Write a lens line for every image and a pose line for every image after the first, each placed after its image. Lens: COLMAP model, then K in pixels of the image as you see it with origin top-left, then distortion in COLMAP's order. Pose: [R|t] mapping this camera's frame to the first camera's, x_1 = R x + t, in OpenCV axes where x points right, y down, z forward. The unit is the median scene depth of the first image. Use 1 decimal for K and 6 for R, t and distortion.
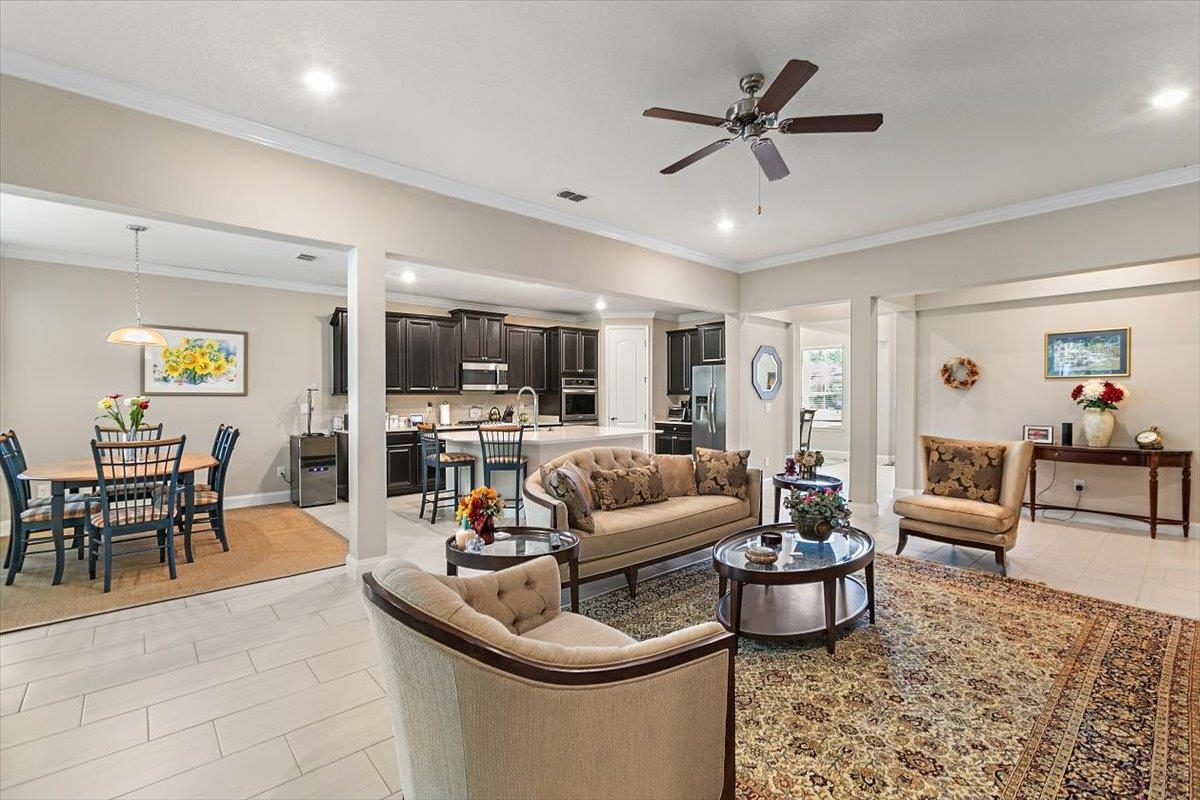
lens RADIAL K [[539.3, 0, 600.0], [0, 539.3, 400.0], [0, 0, 1]] dist [0.000566, 0.000209]
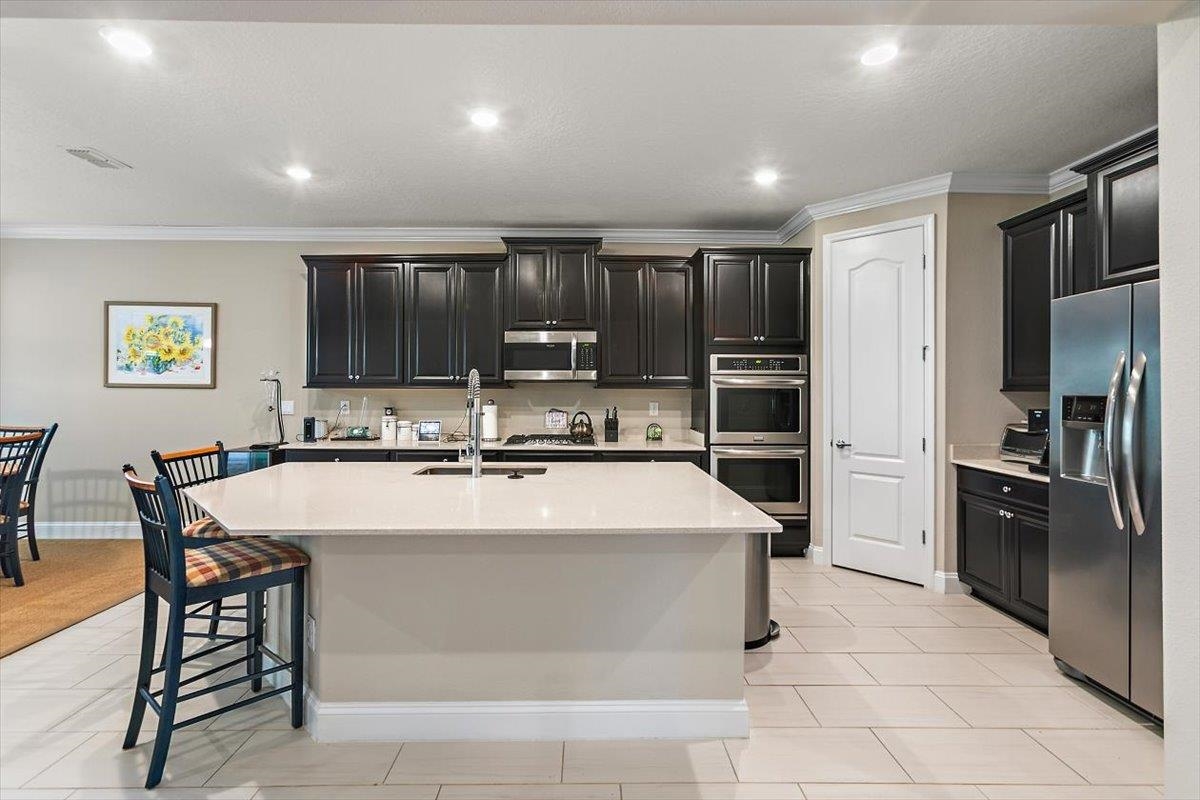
lens RADIAL K [[516.9, 0, 604.7], [0, 516.9, 394.6], [0, 0, 1]] dist [-0.023844, 0.000057]
pose [[0.767002, 0.006913, -0.641607, 0.200643], [-0.012298, 0.999917, -0.003929, -0.002931], [0.641527, 0.010904, 0.767023, 0.768182]]
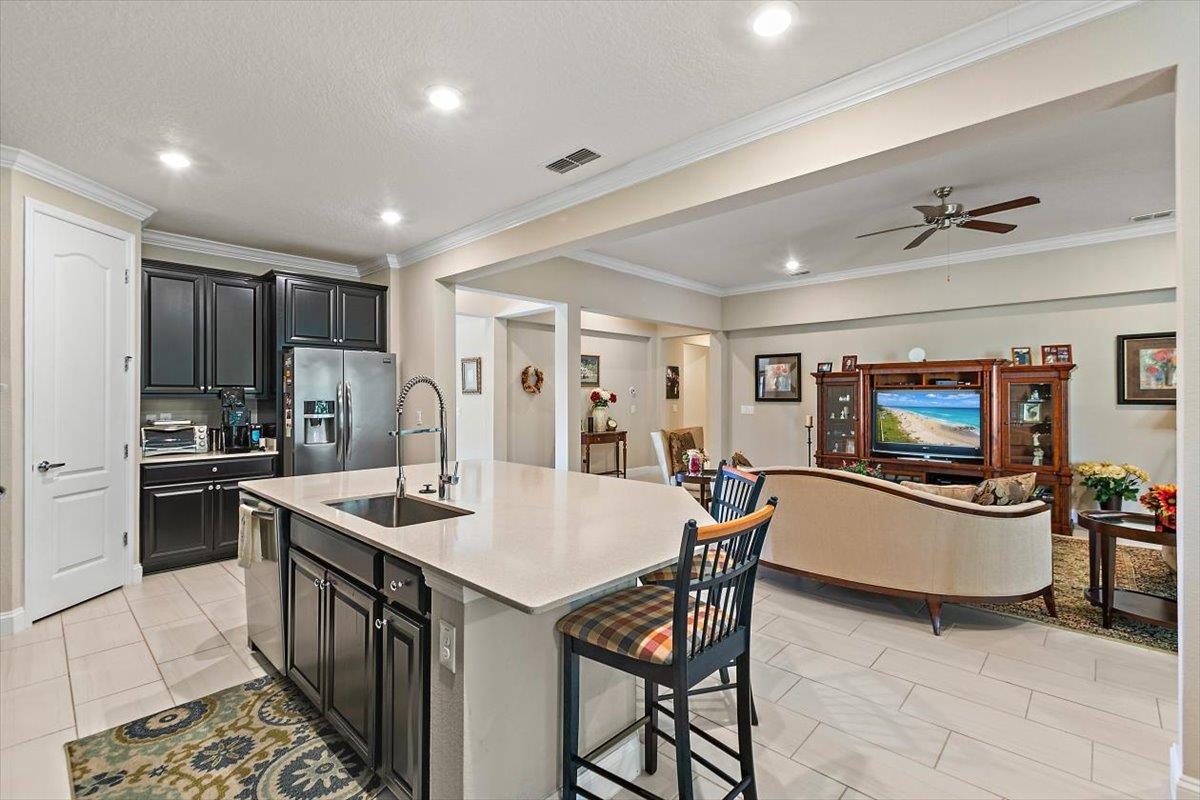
lens RADIAL K [[539.3, 0, 600.0], [0, 539.3, 400.0], [0, 0, 1]] dist [0.000566, 0.000209]
pose [[-0.084053, -0.005964, 0.996443, -0.495613], [0.010079, 0.999926, 0.006836, -0.011507], [-0.996410, 0.010618, -0.083986, 0.915918]]
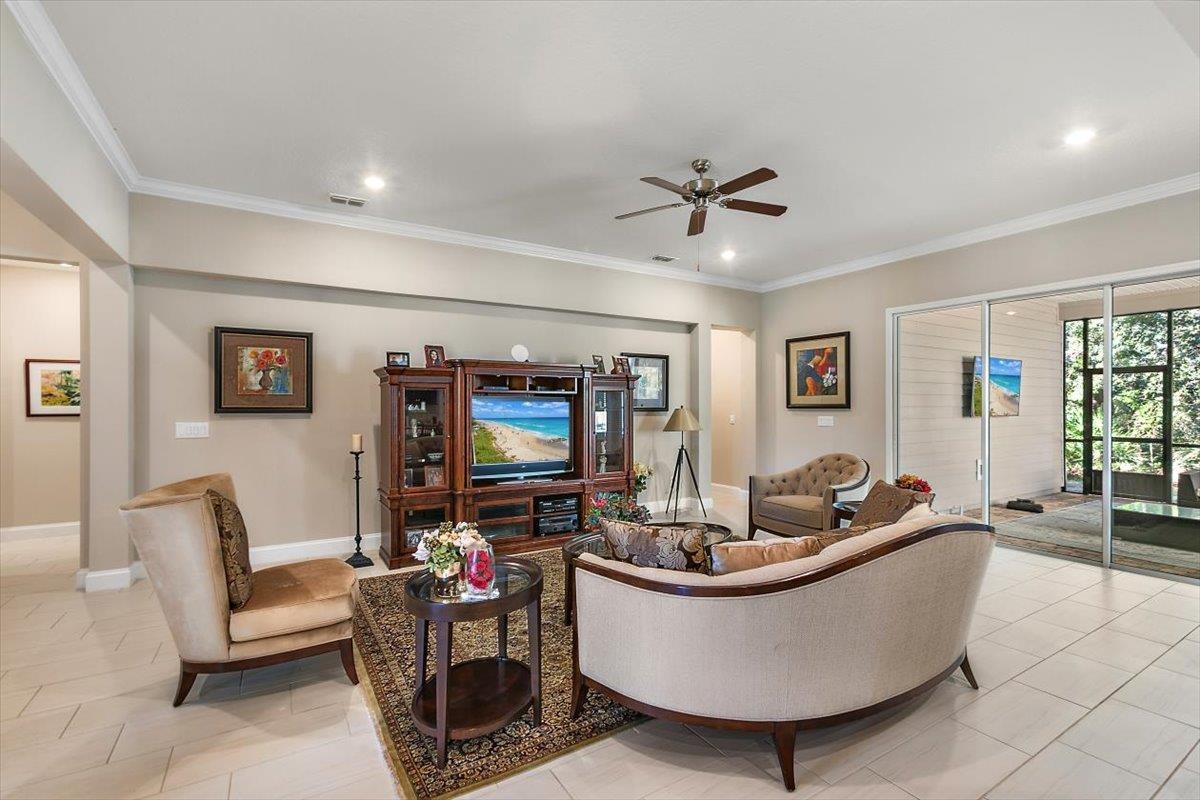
lens RADIAL K [[539.3, 0, 600.0], [0, 539.3, 400.0], [0, 0, 1]] dist [0.000566, 0.000209]
pose [[-0.984629, -0.001036, 0.174659, 0.130946], [-0.000968, 0.999999, 0.000470, -0.012560], [-0.174659, 0.000294, -0.984629, 1.013180]]
